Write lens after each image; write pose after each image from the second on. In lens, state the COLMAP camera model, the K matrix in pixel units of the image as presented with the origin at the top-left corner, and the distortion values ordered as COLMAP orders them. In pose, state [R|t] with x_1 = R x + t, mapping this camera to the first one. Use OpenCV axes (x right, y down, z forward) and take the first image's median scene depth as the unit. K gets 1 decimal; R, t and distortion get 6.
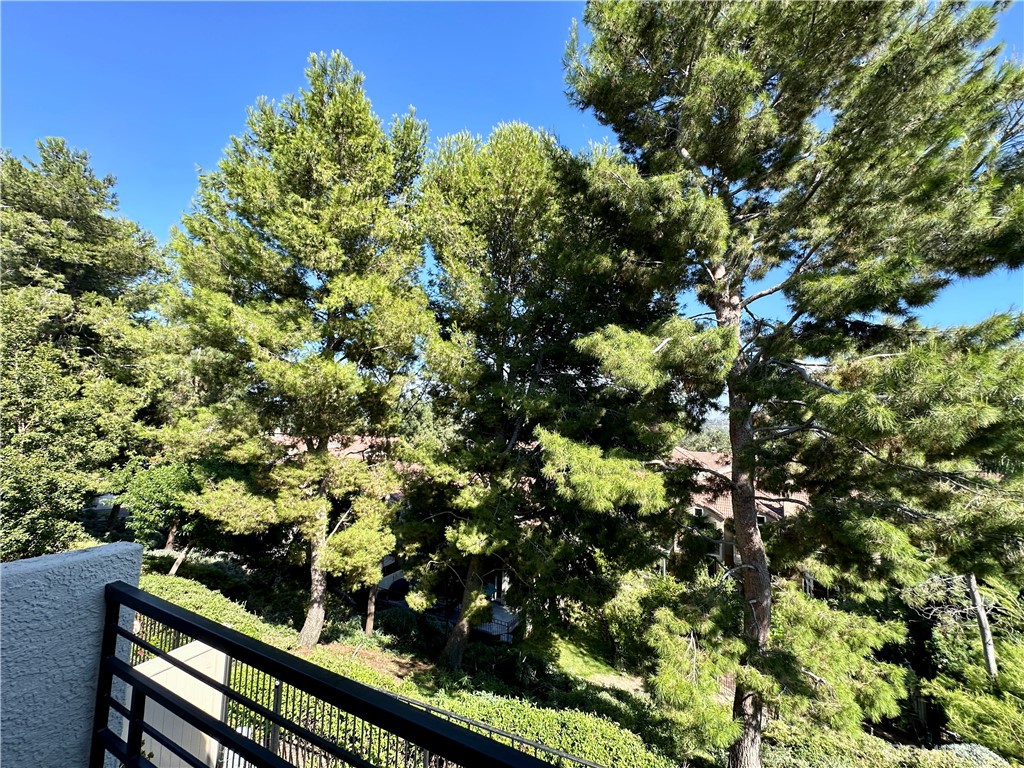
lens RADIAL K [[409.8, 0, 508.0], [0, 409.8, 382.6], [0, 0, 1]] dist [-0.004992, 0.000587]
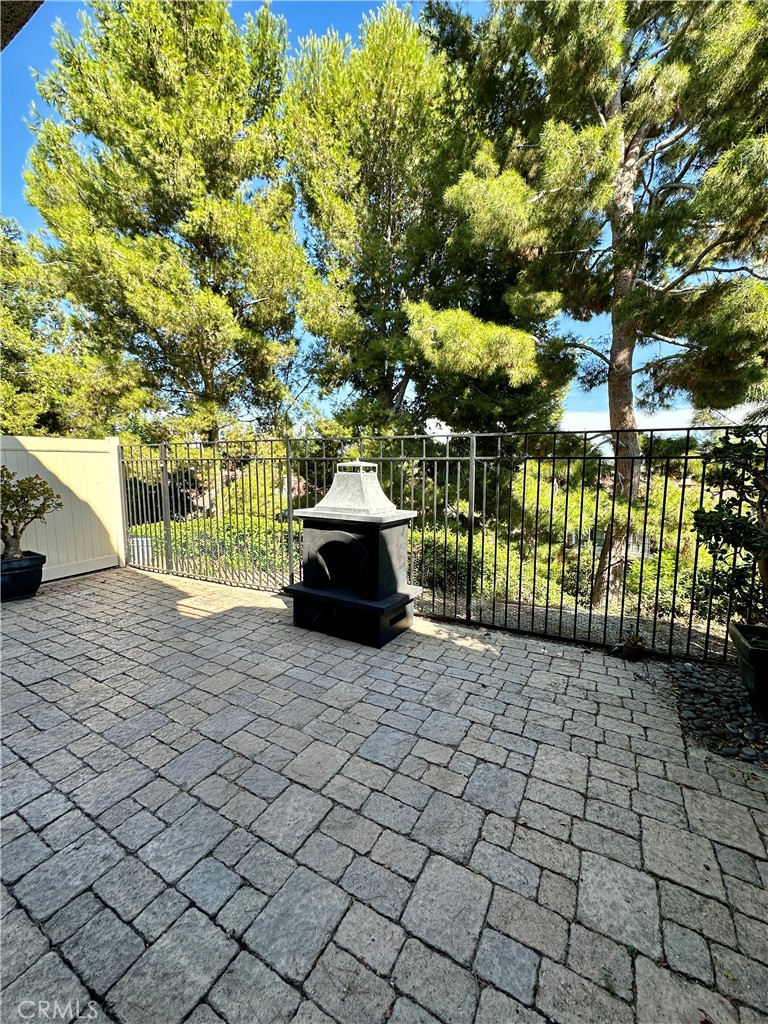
lens RADIAL K [[409.8, 0, 380.7], [0, 409.8, 514.8], [0, 0, 1]] dist [-0.004992, 0.000587]
pose [[0.997778, -0.022847, -0.062585, 0.055038], [0.035369, 0.977711, 0.206953, 0.373009], [0.056462, -0.208707, 0.976347, -0.056895]]
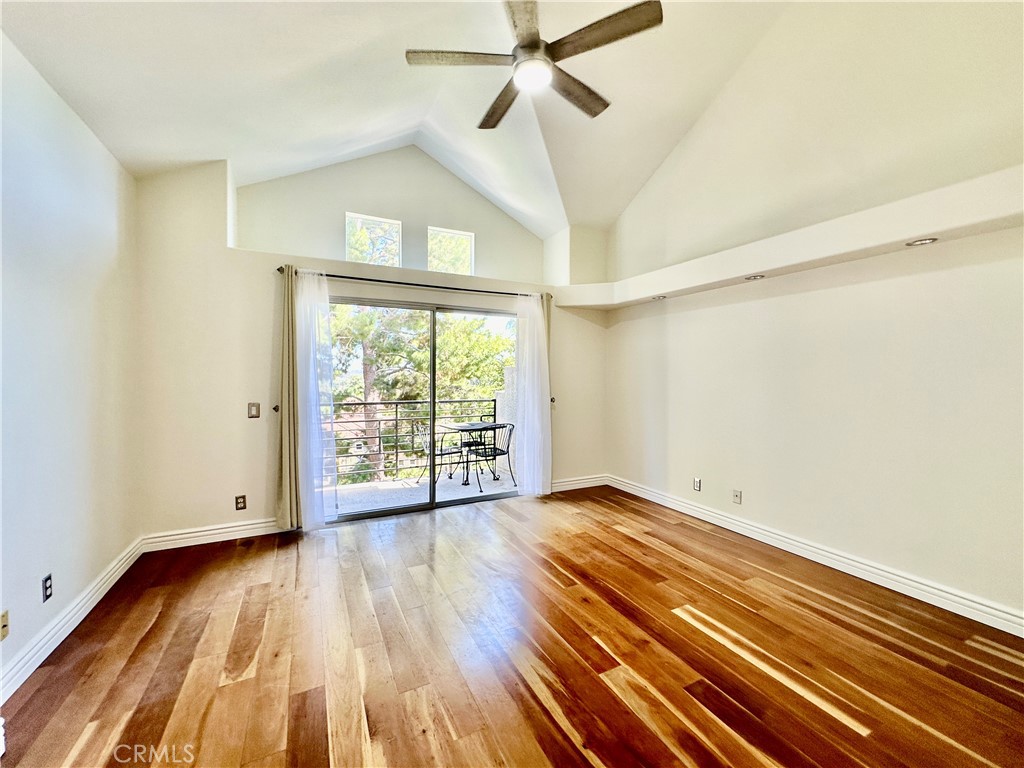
lens RADIAL K [[409.8, 0, 512.2], [0, 409.8, 381.0], [0, 0, 1]] dist [-0.004992, 0.000587]
pose [[0.600154, -0.037607, 0.799000, -0.405041], [-0.057185, 0.994321, 0.089753, -0.025191], [-0.797837, -0.099557, 0.594596, -0.438013]]
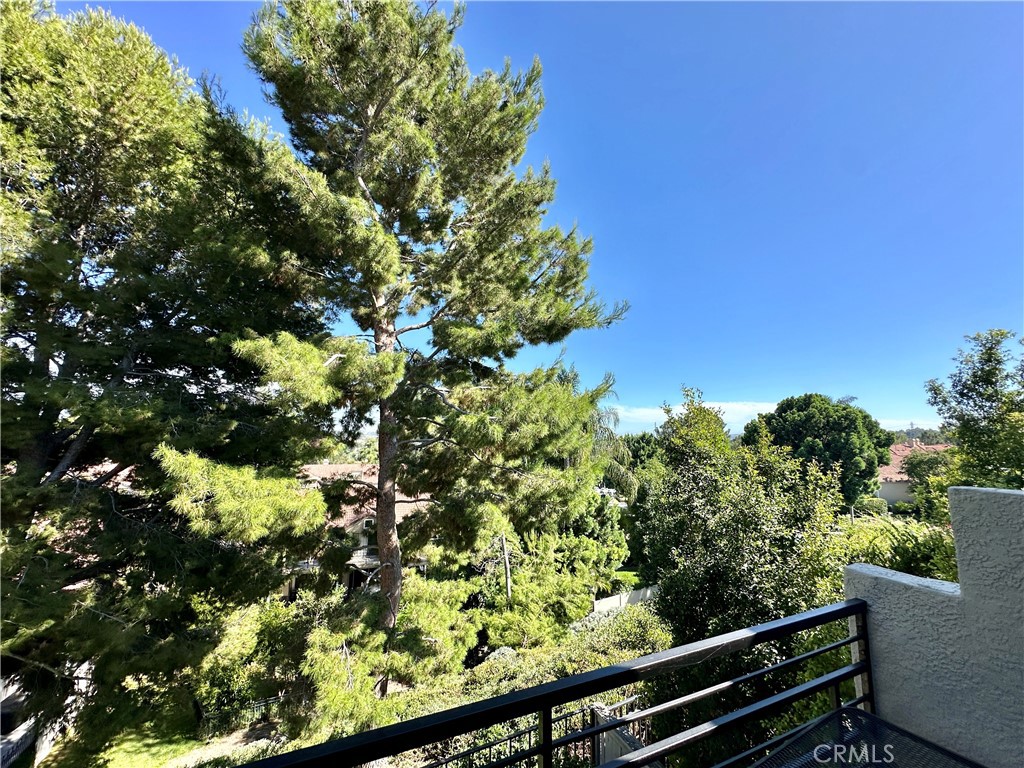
lens RADIAL K [[409.8, 0, 514.2], [0, 409.8, 383.6], [0, 0, 1]] dist [-0.004992, 0.000587]
pose [[0.626465, 0.084542, 0.774851, -0.105935], [-0.062650, 0.996346, -0.058056, -0.003786], [-0.776928, -0.012174, 0.629472, 0.018101]]
